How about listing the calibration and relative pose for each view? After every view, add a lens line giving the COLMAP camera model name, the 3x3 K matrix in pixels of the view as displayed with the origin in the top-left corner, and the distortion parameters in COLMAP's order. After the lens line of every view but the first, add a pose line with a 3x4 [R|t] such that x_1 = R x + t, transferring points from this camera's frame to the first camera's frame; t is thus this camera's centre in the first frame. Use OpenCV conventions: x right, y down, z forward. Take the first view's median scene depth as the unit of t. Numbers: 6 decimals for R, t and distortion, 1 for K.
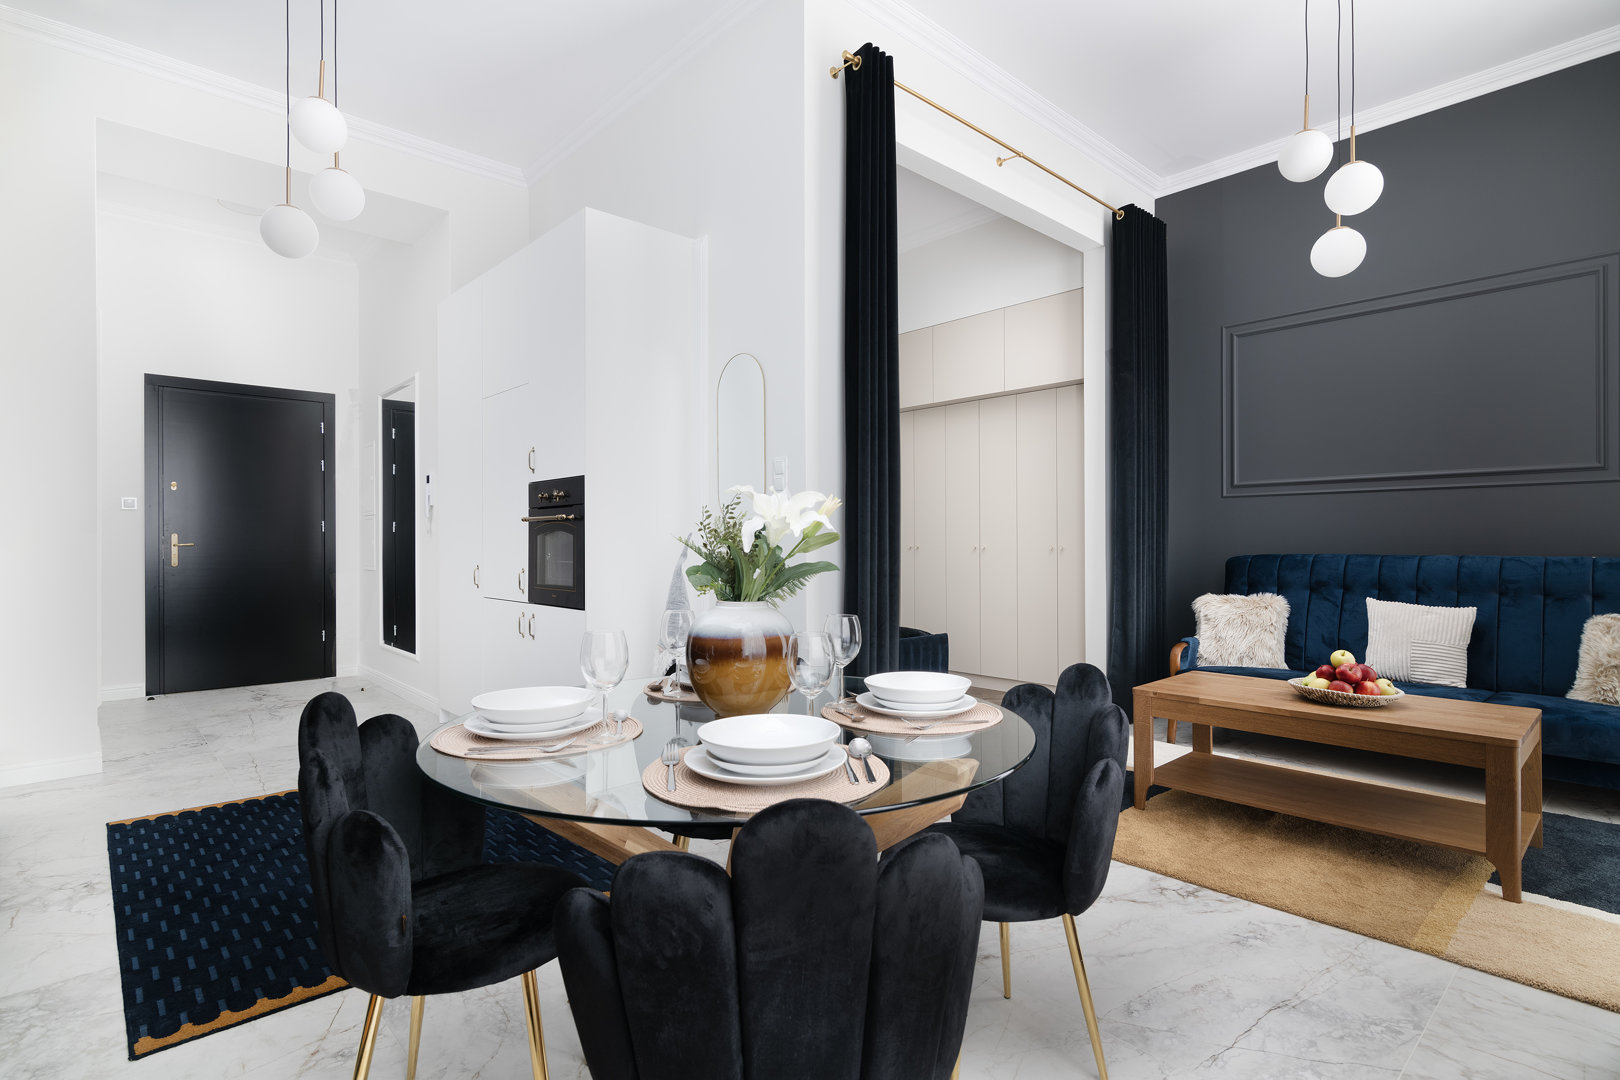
lens RADIAL K [[831.9, 0, 783.5], [0, 831.9, 542.4], [0, 0, 1]] dist [0.001998, 0.000451]
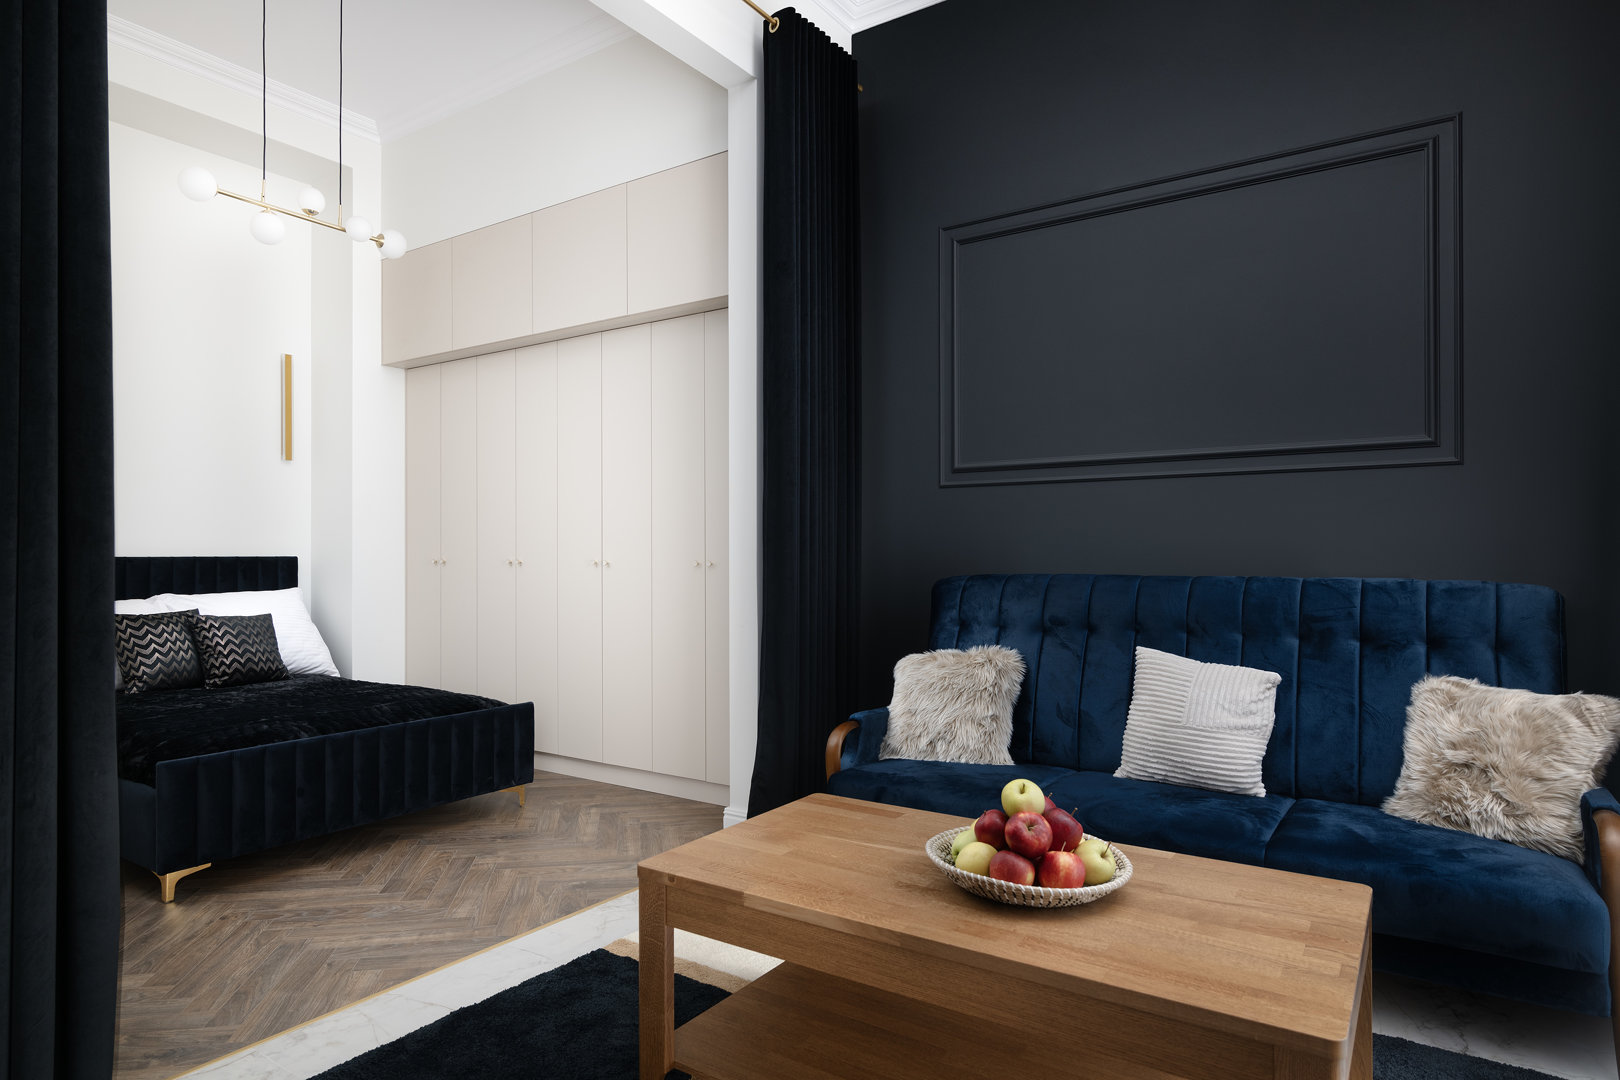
lens RADIAL K [[883.5, 0, 826.8], [0, 883.5, 561.3], [0, 0, 1]] dist [-0.014976, -0.001250]
pose [[0.975673, 0.001233, 0.219226, 0.369705], [-0.002521, 0.999981, 0.005597, 0.001158], [-0.219215, -0.006013, 0.975658, 0.435941]]
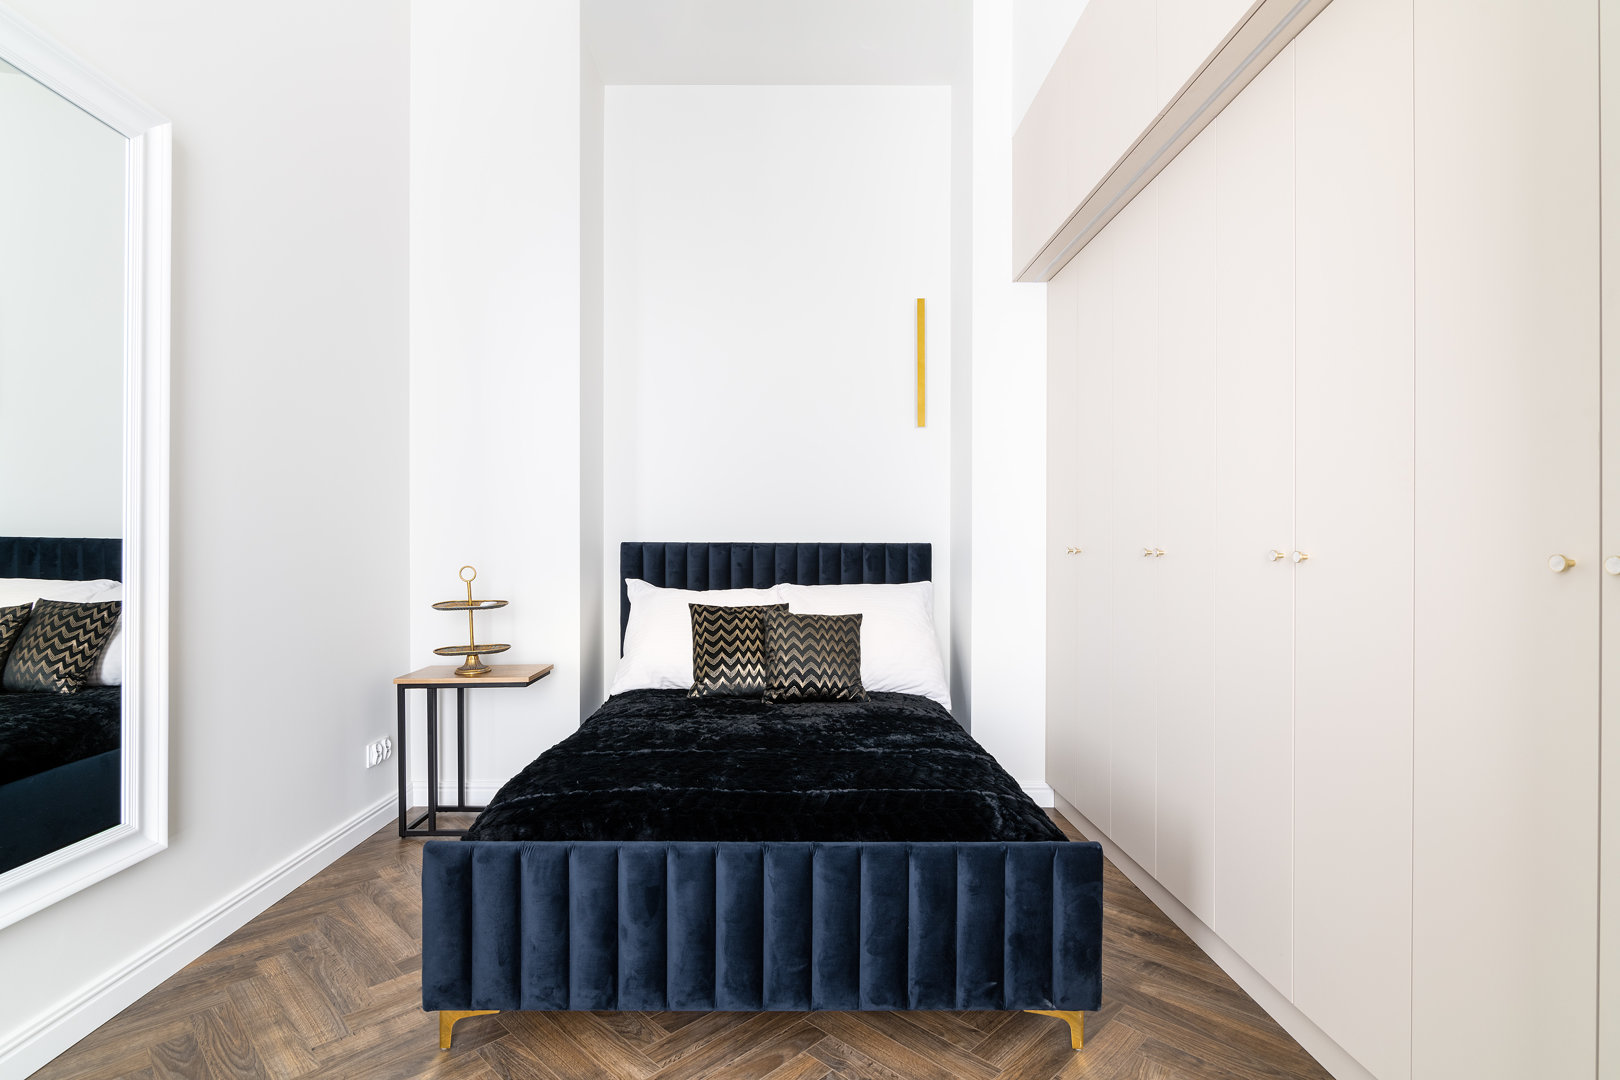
lens RADIAL K [[831.9, 0, 783.5], [0, 831.9, 542.4], [0, 0, 1]] dist [0.001998, 0.000451]
pose [[0.741419, 0.004635, -0.671027, 0.436147], [-0.008836, 0.999957, -0.002857, 0.006644], [0.670985, 0.008047, 0.741428, 1.009540]]
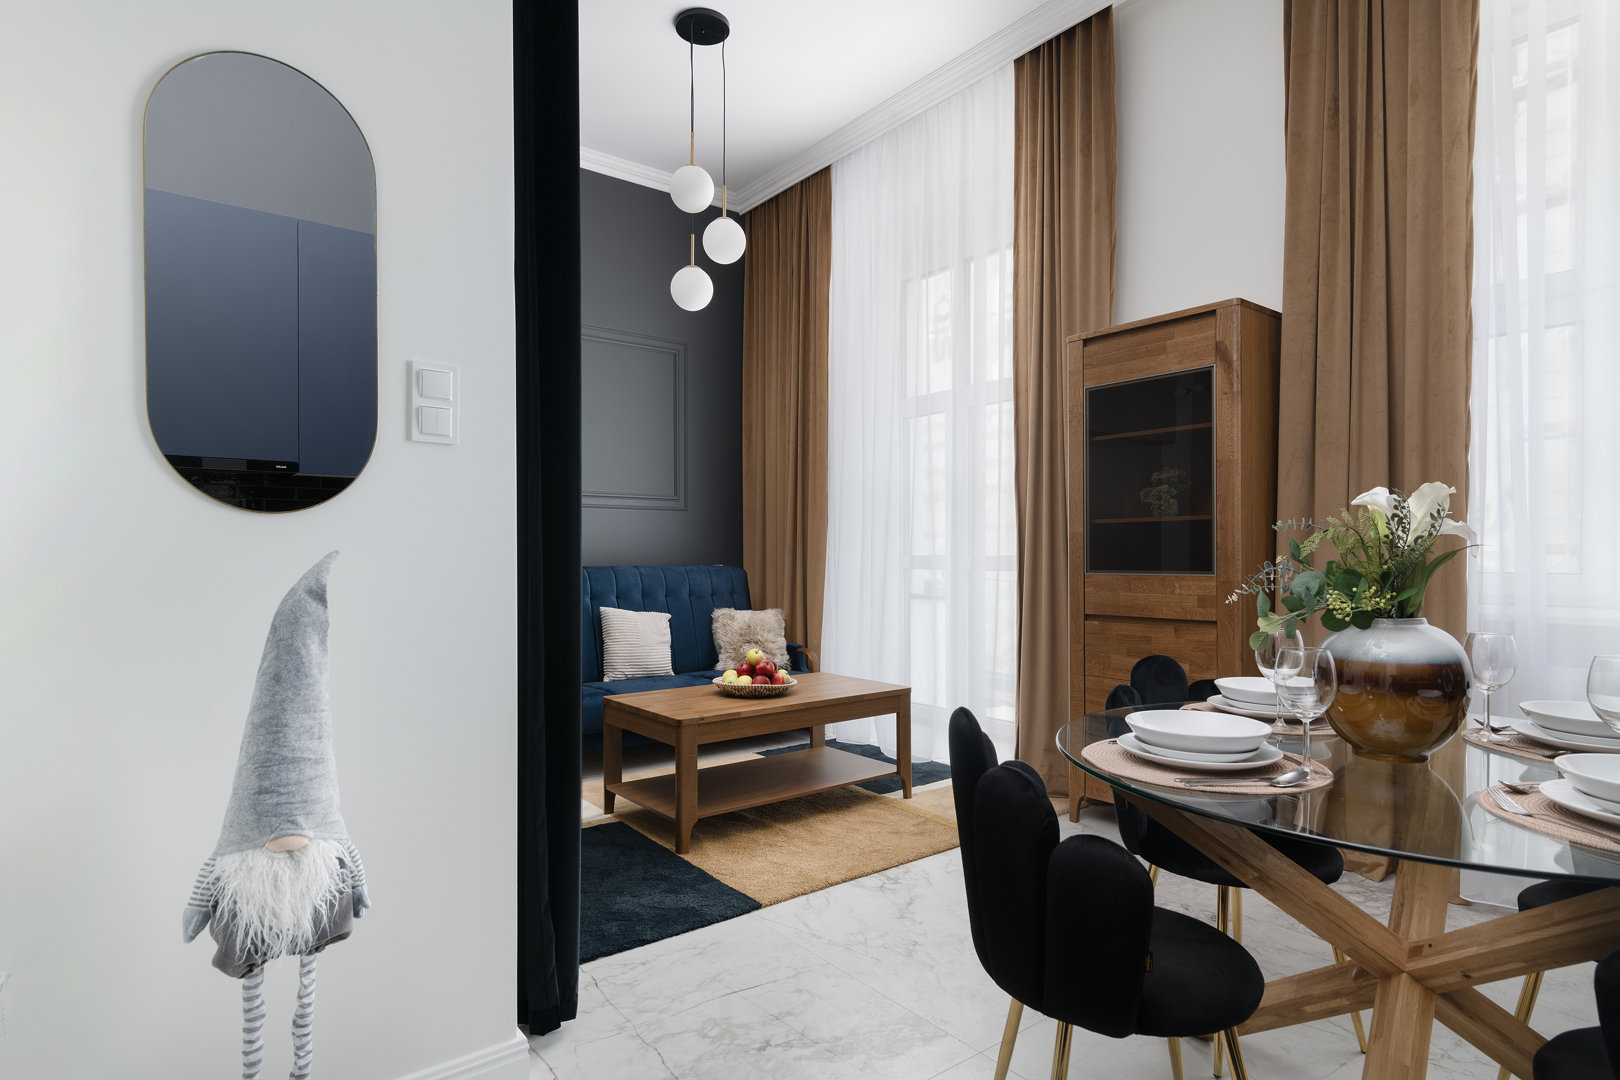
lens RADIAL K [[883.5, 0, 826.8], [0, 883.5, 561.3], [0, 0, 1]] dist [-0.014976, -0.001250]
pose [[0.075154, -0.007969, 0.997140, -0.436848], [0.003604, 0.999964, 0.007720, -0.000710], [-0.997165, 0.003013, 0.075180, 0.661695]]
